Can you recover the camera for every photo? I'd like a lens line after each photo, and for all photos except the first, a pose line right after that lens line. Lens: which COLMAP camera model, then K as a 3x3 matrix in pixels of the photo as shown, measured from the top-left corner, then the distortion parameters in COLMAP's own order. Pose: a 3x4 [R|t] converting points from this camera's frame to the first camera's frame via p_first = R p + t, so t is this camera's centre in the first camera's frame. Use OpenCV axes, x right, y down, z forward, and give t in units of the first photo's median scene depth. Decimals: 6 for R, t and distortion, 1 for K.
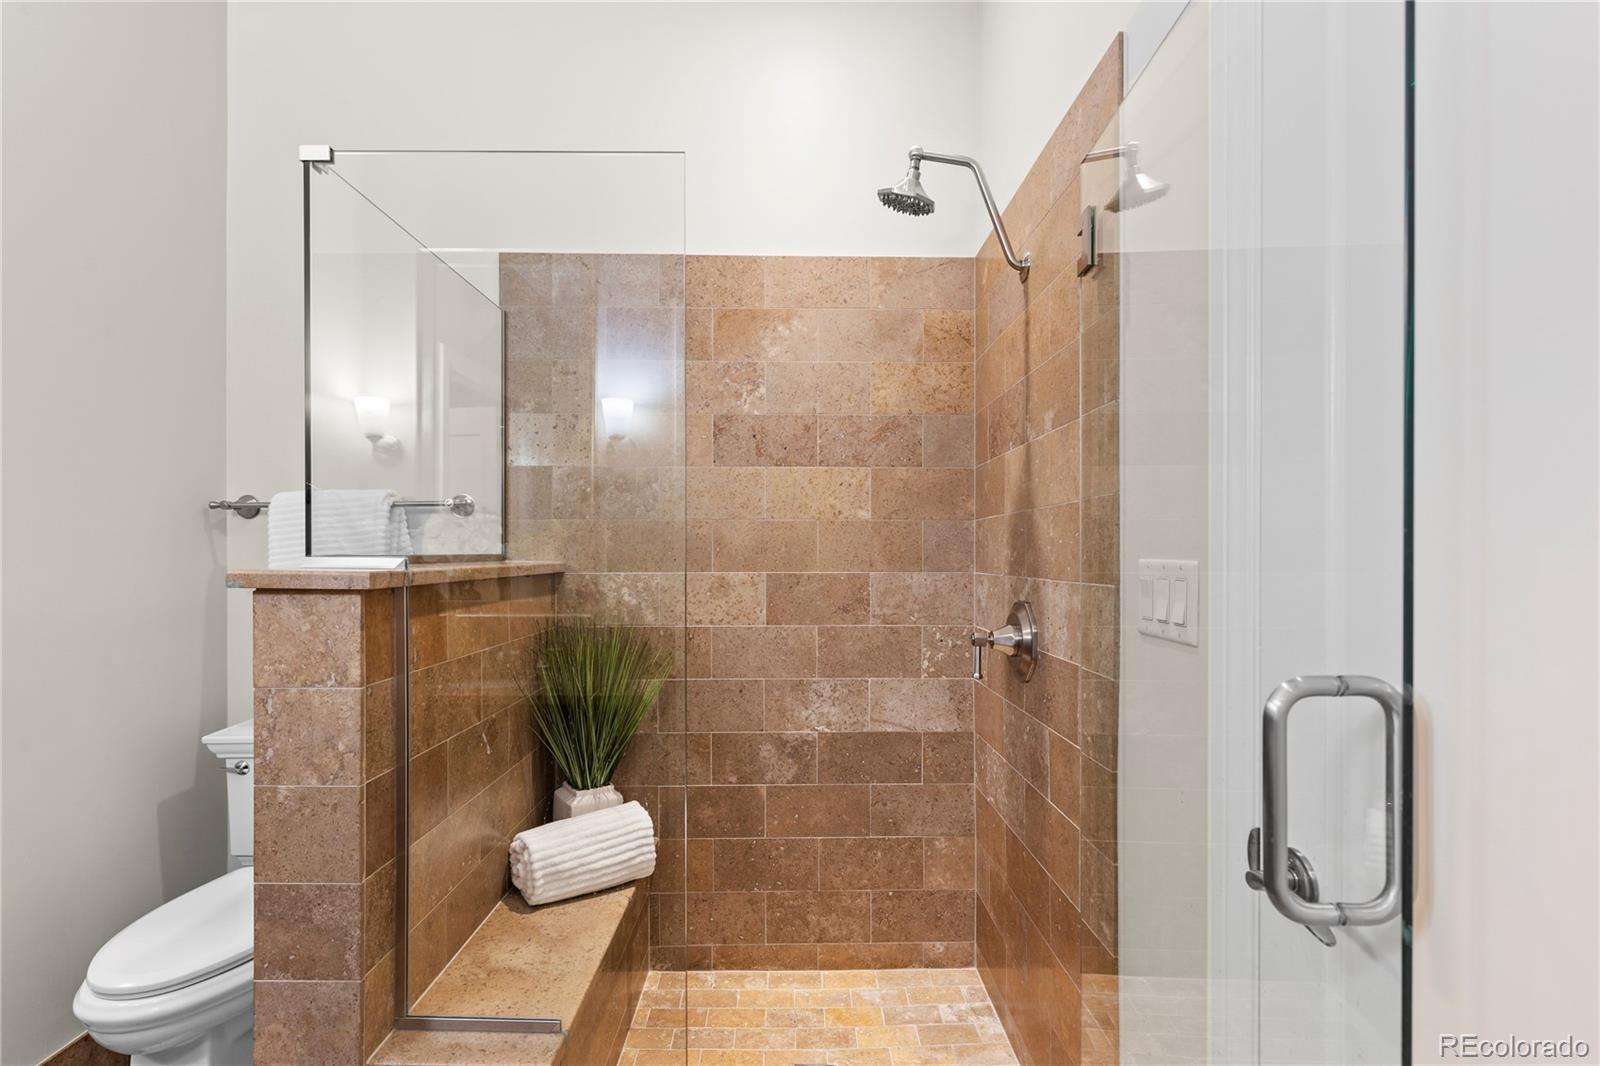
lens RADIAL K [[728.2, 0, 797.2], [0, 728.2, 549.5], [0, 0, 1]] dist [0.007184, -0.000808]
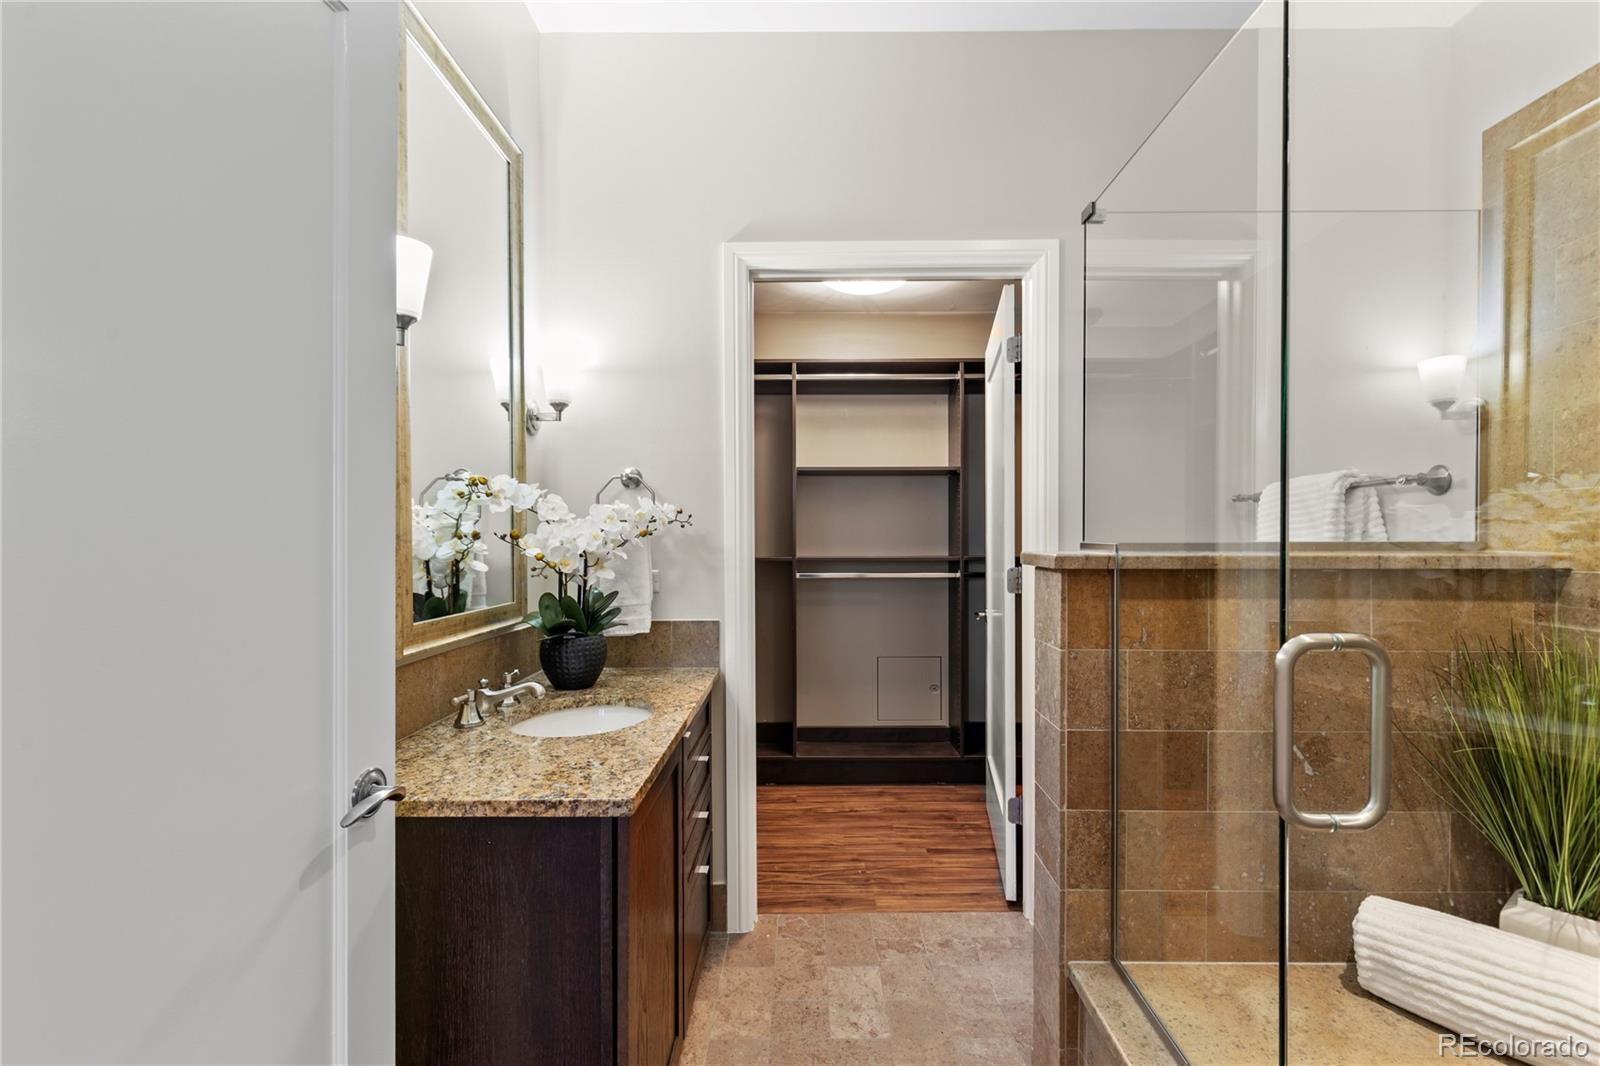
lens RADIAL K [[728.2, 0, 800.9], [0, 728.2, 538.3], [0, 0, 1]] dist [0.007184, -0.000808]
pose [[-0.027443, -0.005108, -0.999610, 0.424541], [0.004213, 0.999977, -0.005226, 0.005198], [0.999614, -0.004355, -0.027421, 0.402480]]
